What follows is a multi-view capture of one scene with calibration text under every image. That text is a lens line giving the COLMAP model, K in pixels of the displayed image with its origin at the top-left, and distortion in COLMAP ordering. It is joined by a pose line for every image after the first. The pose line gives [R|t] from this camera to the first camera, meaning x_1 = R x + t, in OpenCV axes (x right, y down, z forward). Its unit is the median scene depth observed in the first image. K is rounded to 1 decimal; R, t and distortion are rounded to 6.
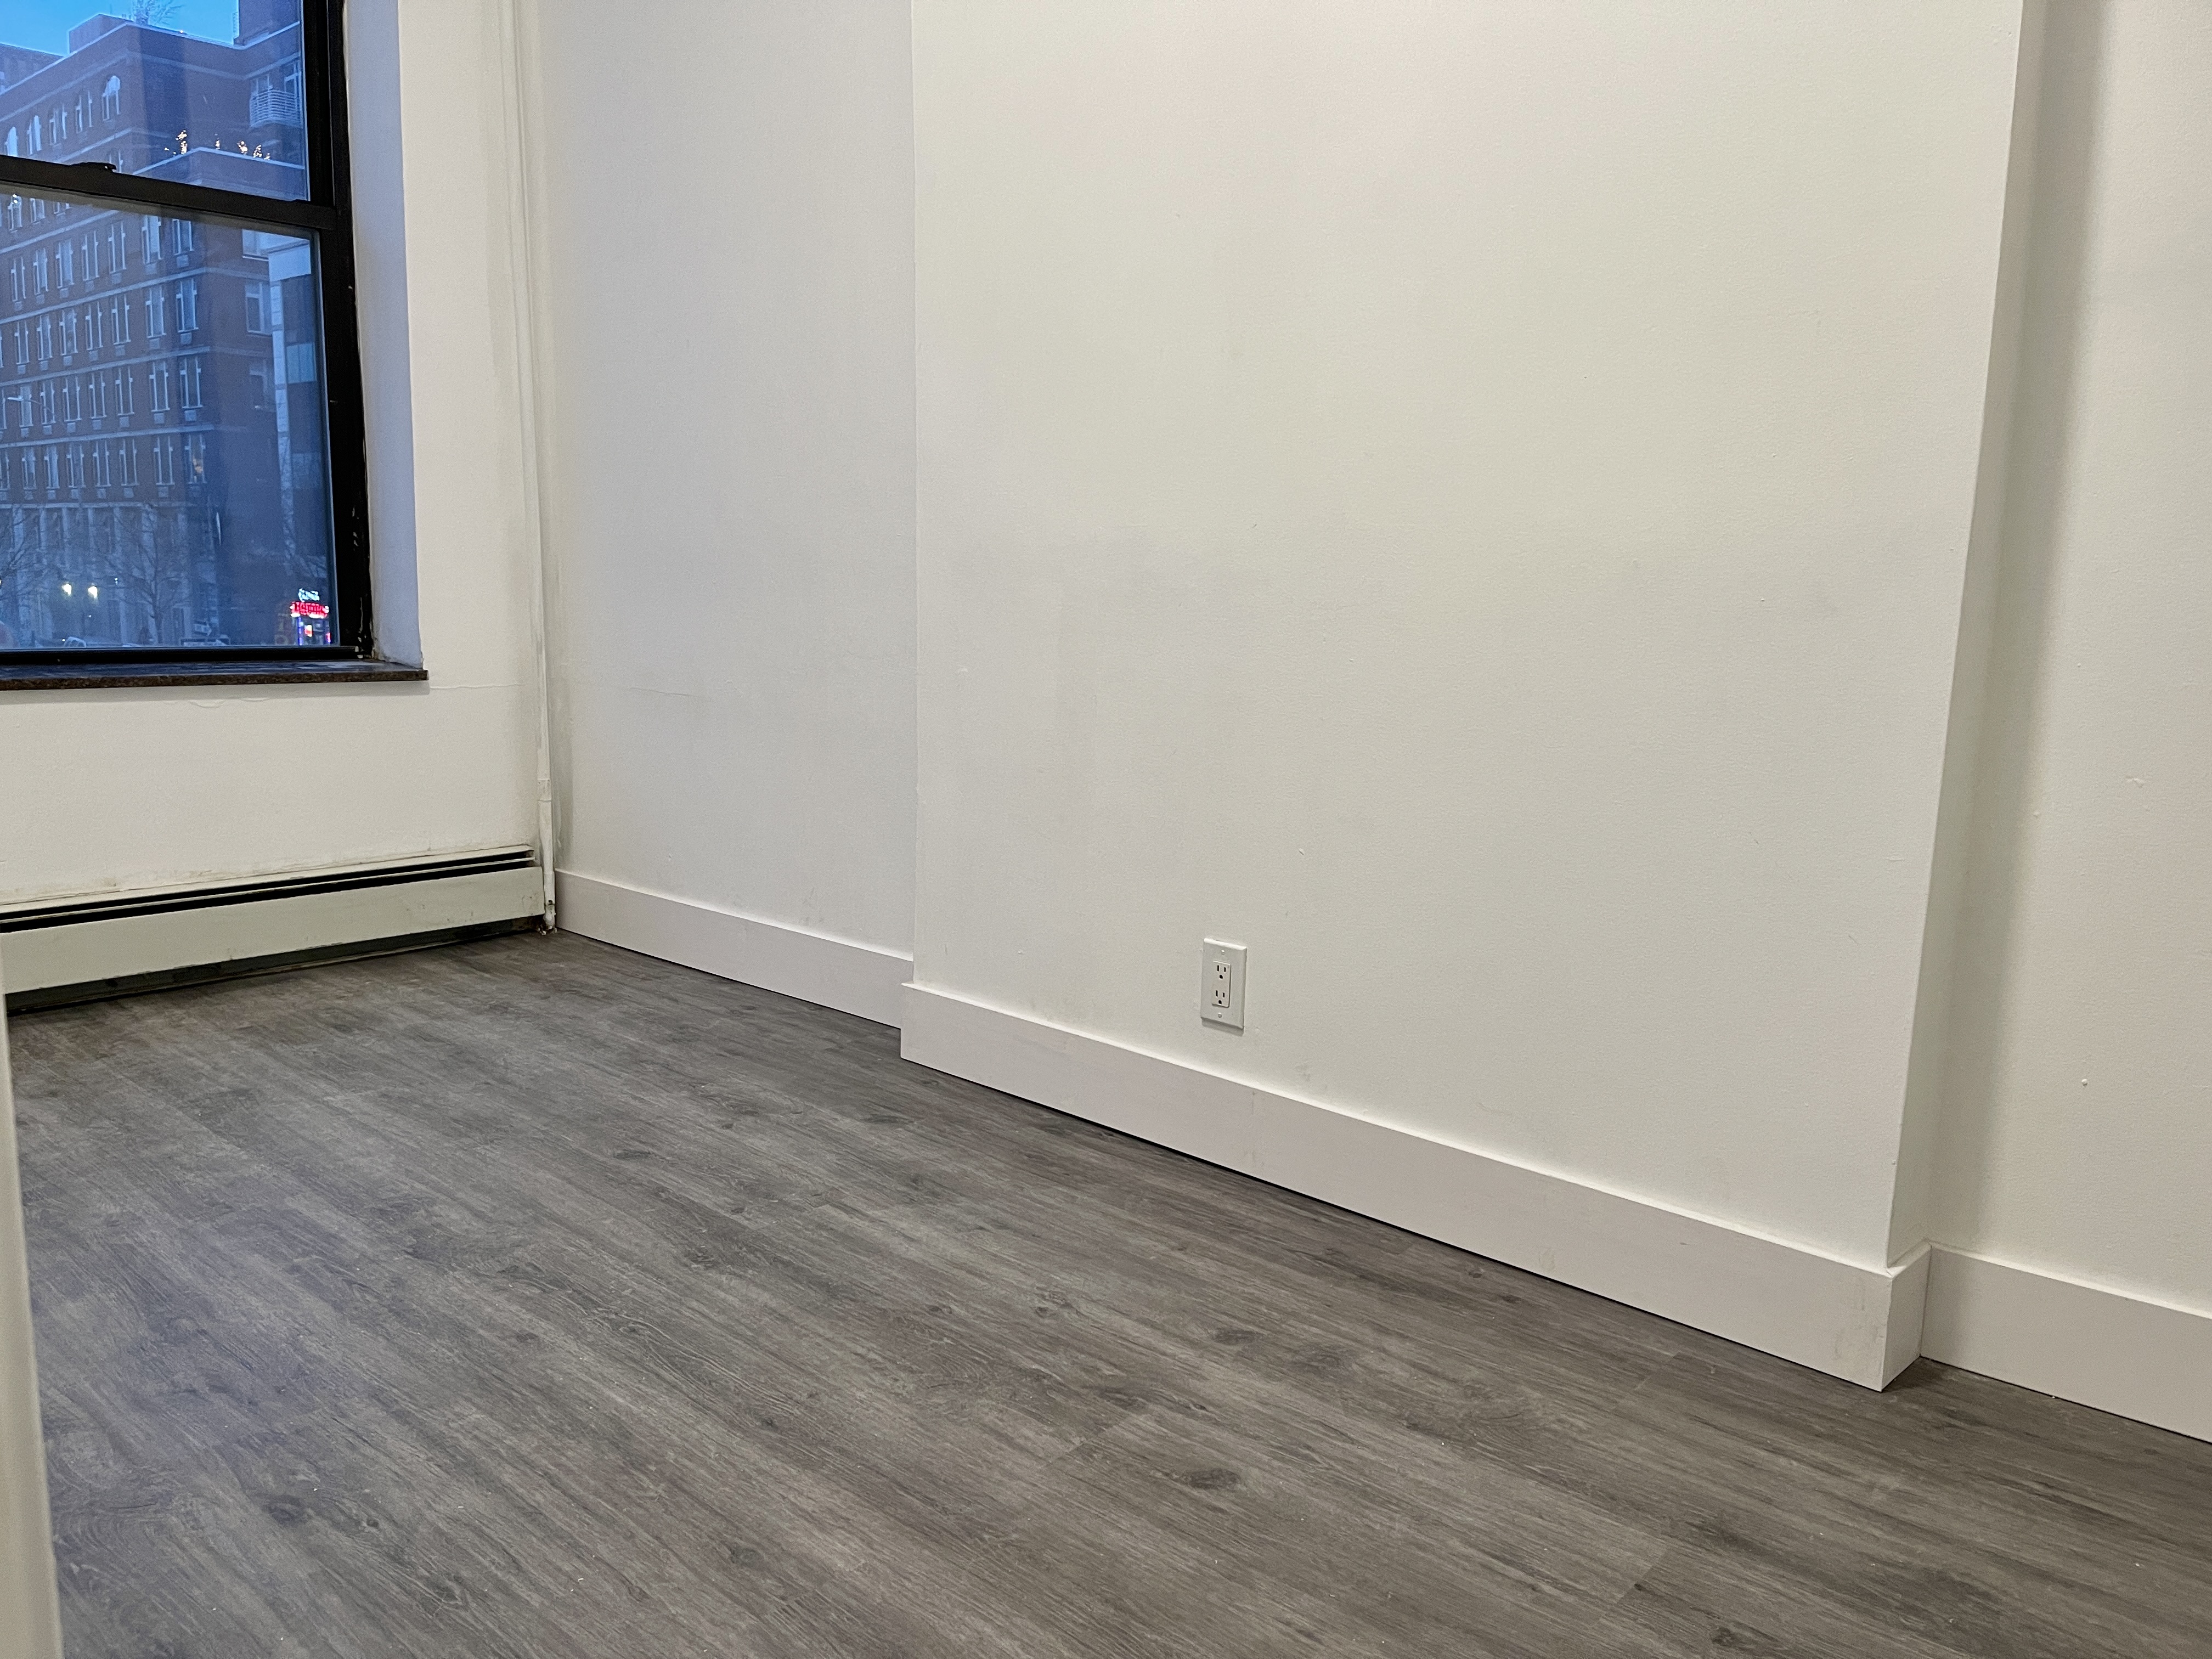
lens RADIAL K [[1666.2, 0, 1106.0], [0, 1666.2, 829.5], [0, 0, 1]] dist [0.060385, -0.061428]
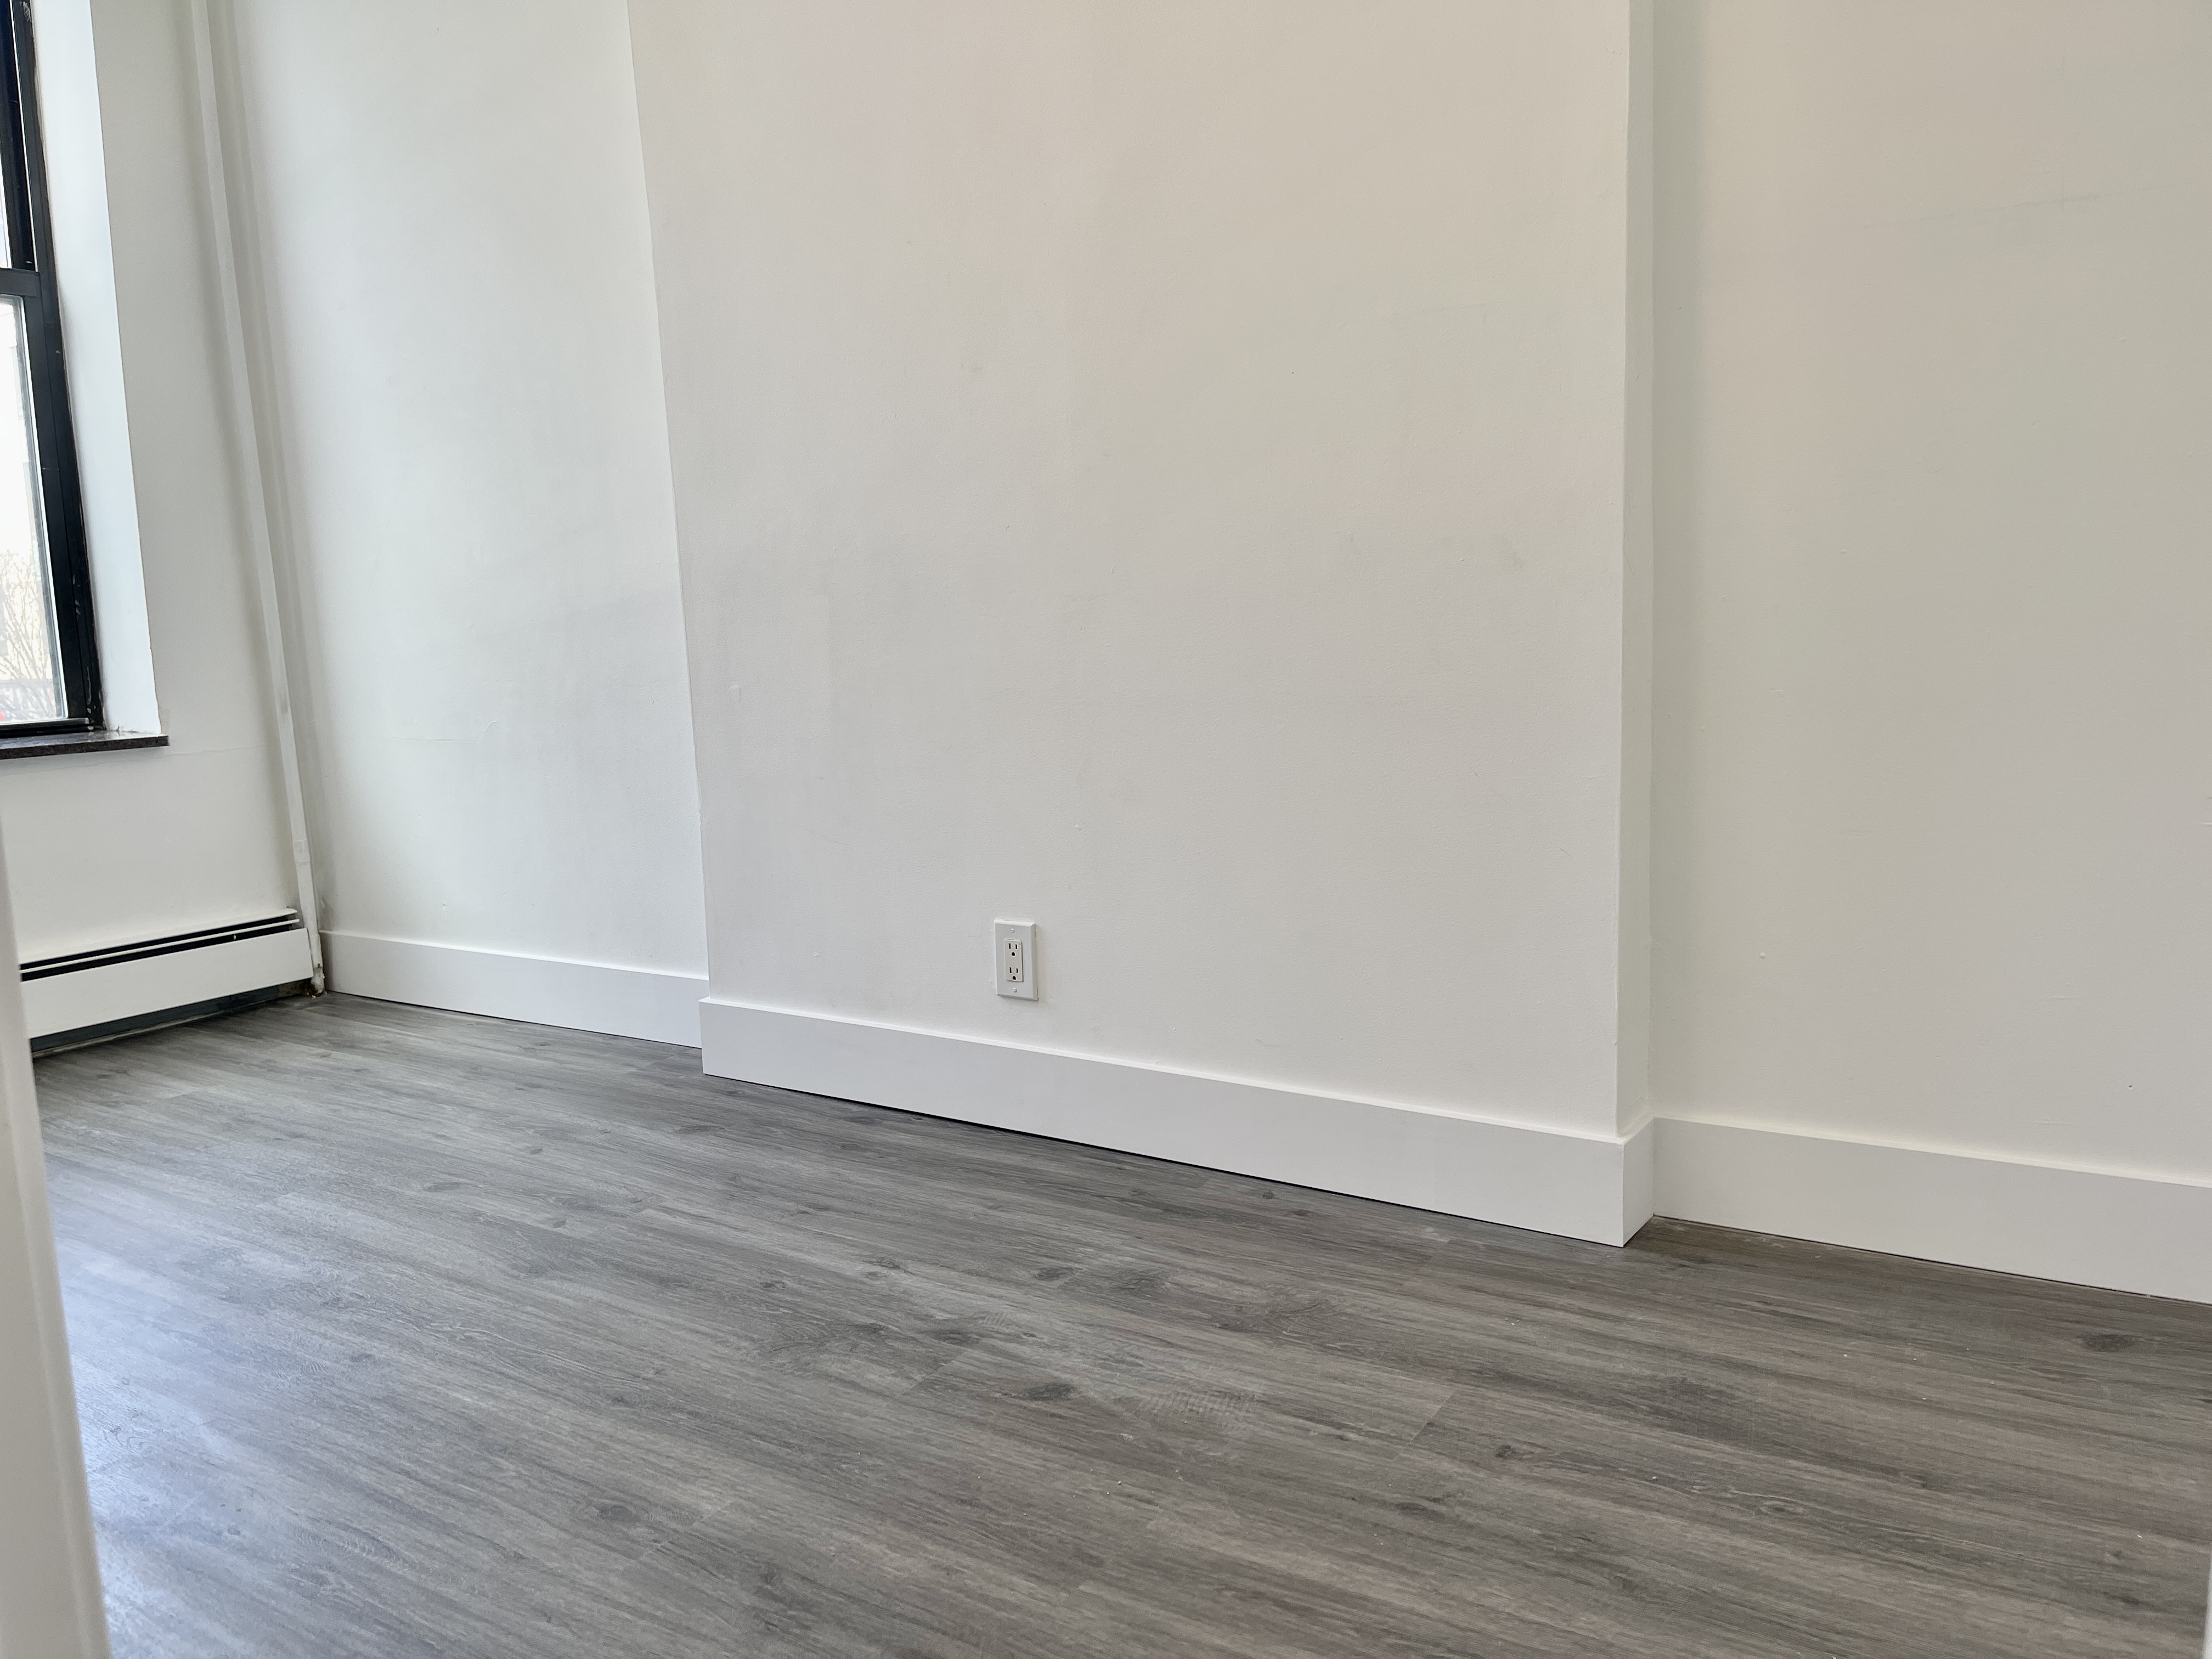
lens RADIAL K [[1660.6, 0, 1093.7], [0, 1660.6, 830.8], [0, 0, 1]] dist [0.069769, -0.065329]
pose [[0.987549, -0.080405, 0.135210, -0.018657], [0.083460, 0.996365, -0.017073, 0.035933], [-0.133346, 0.028146, 0.990670, -0.064109]]
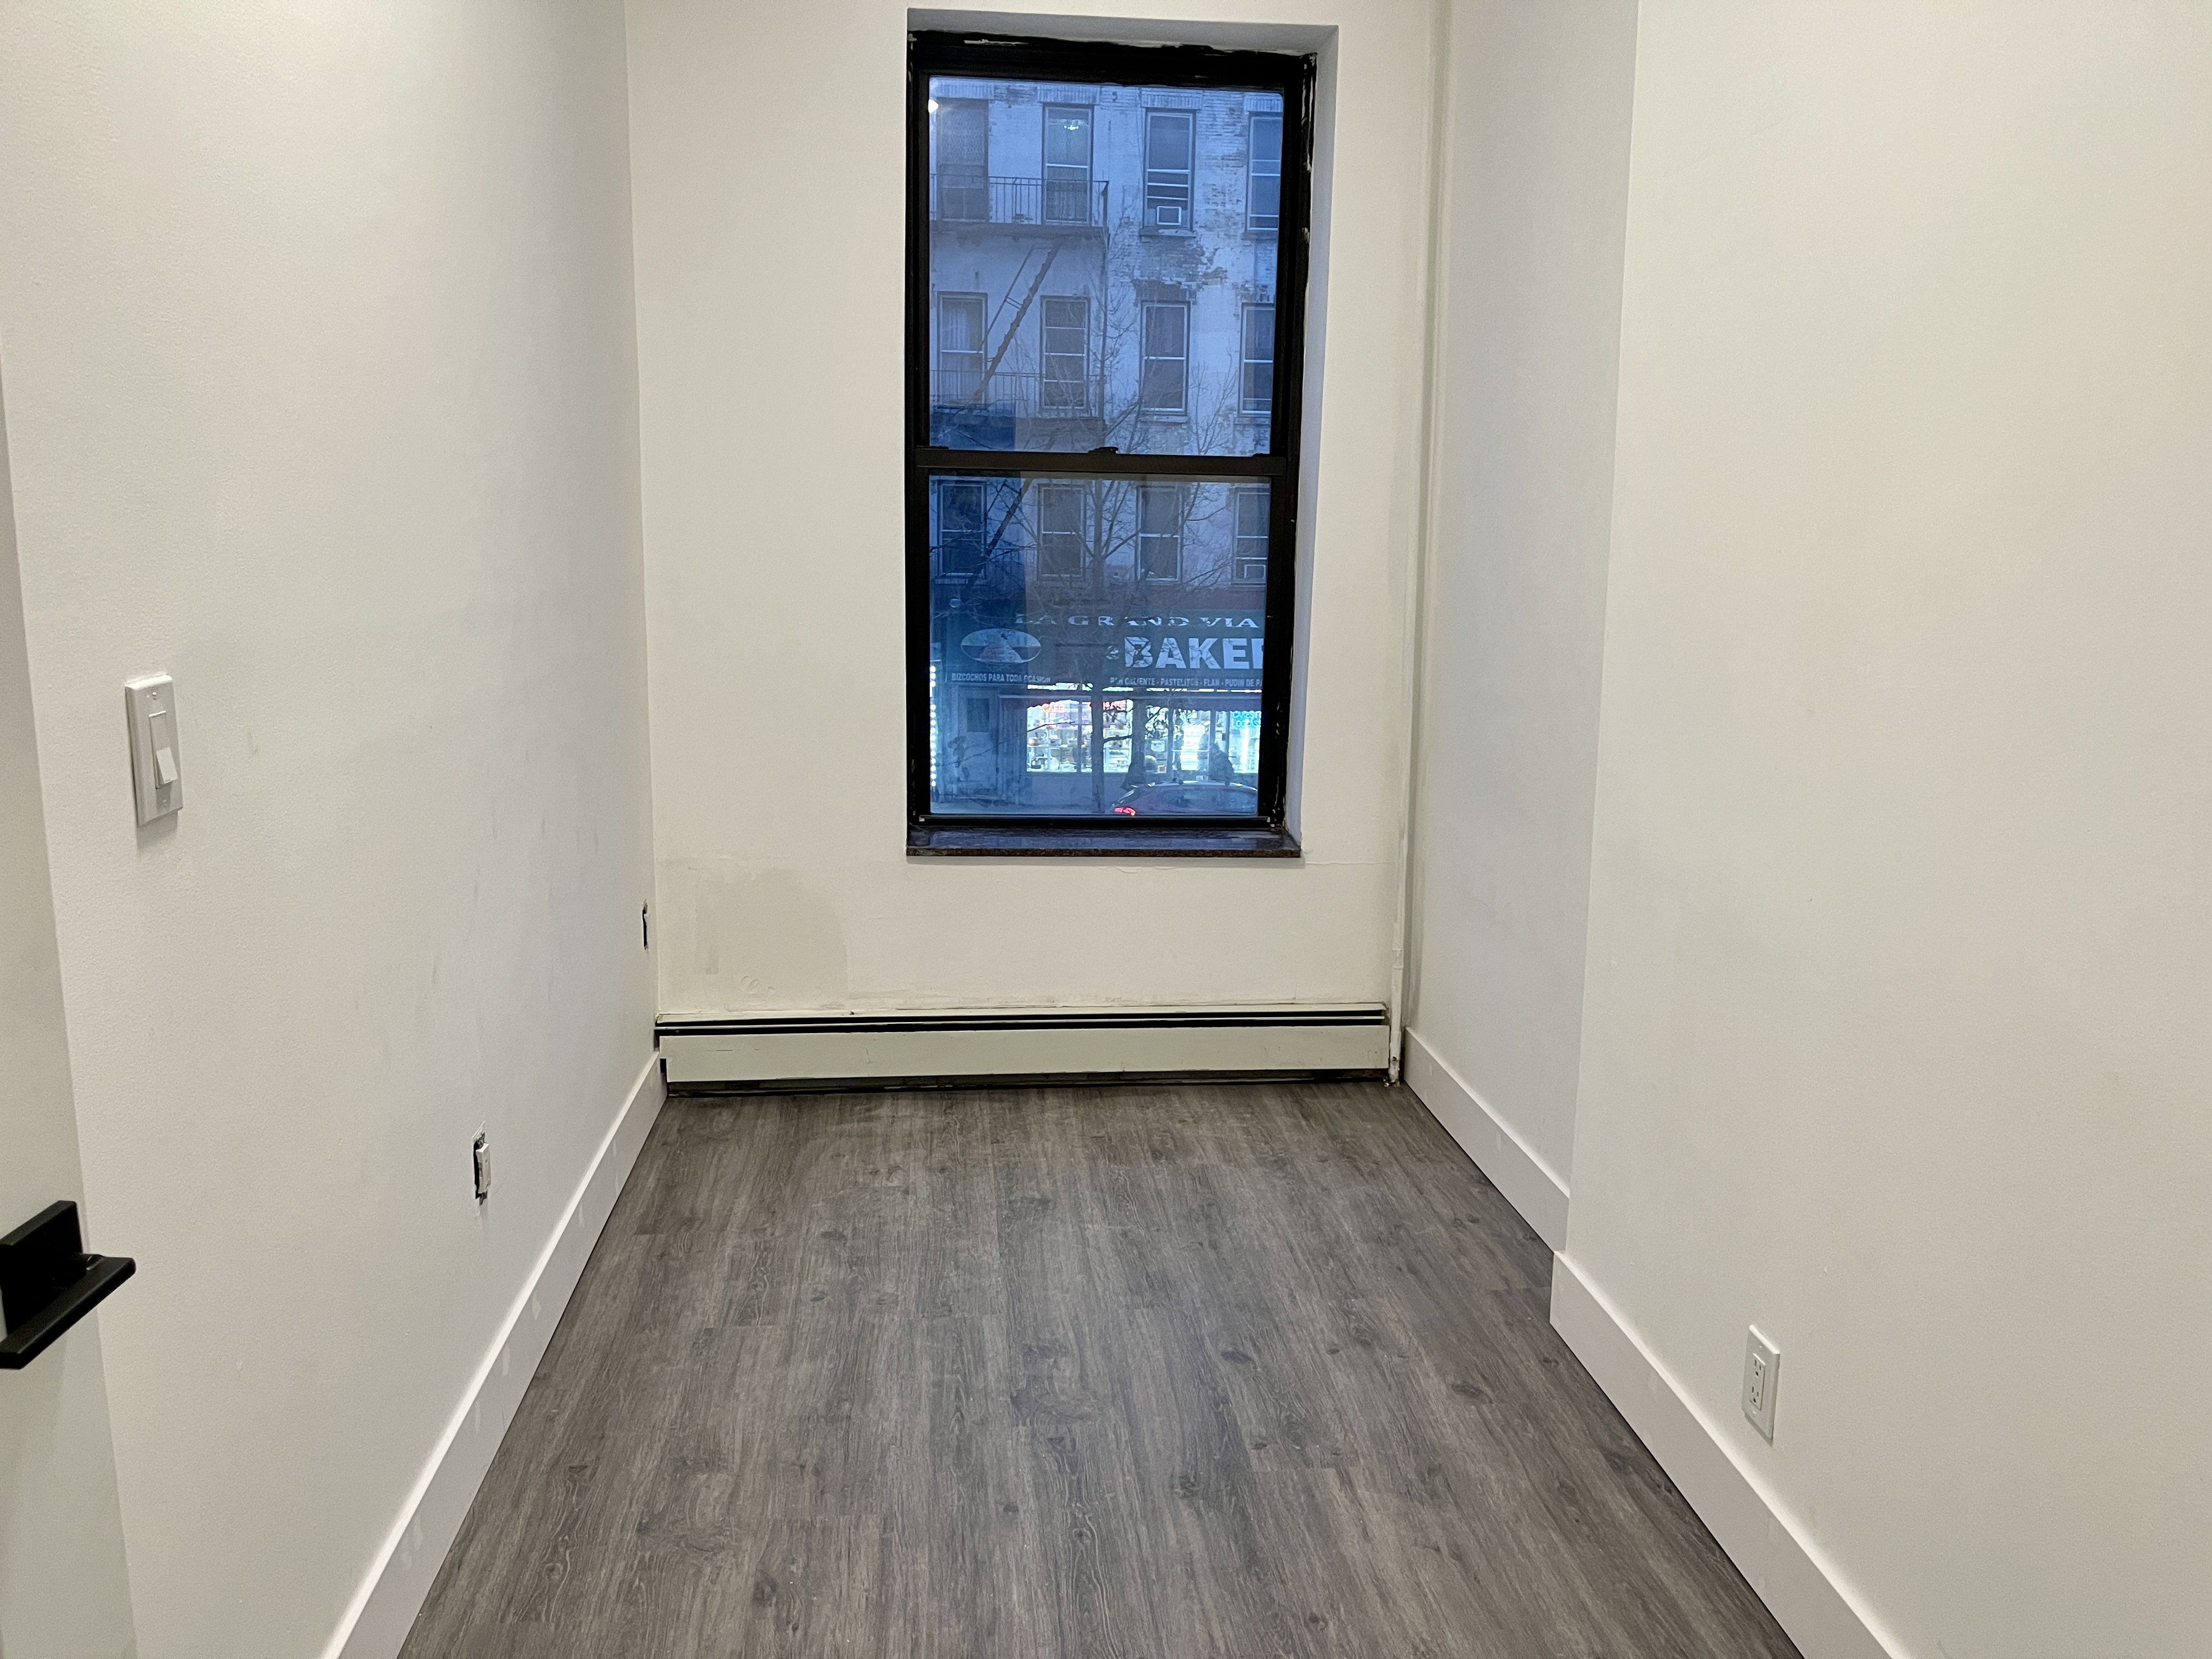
lens RADIAL K [[1660.6, 0, 1093.7], [0, 1660.6, 830.8], [0, 0, 1]] dist [0.069769, -0.065329]
pose [[0.740124, 0.104200, -0.664348, 0.428523], [-0.105270, 0.993695, 0.038579, -0.229739], [0.664180, 0.041383, 0.746427, 0.066768]]
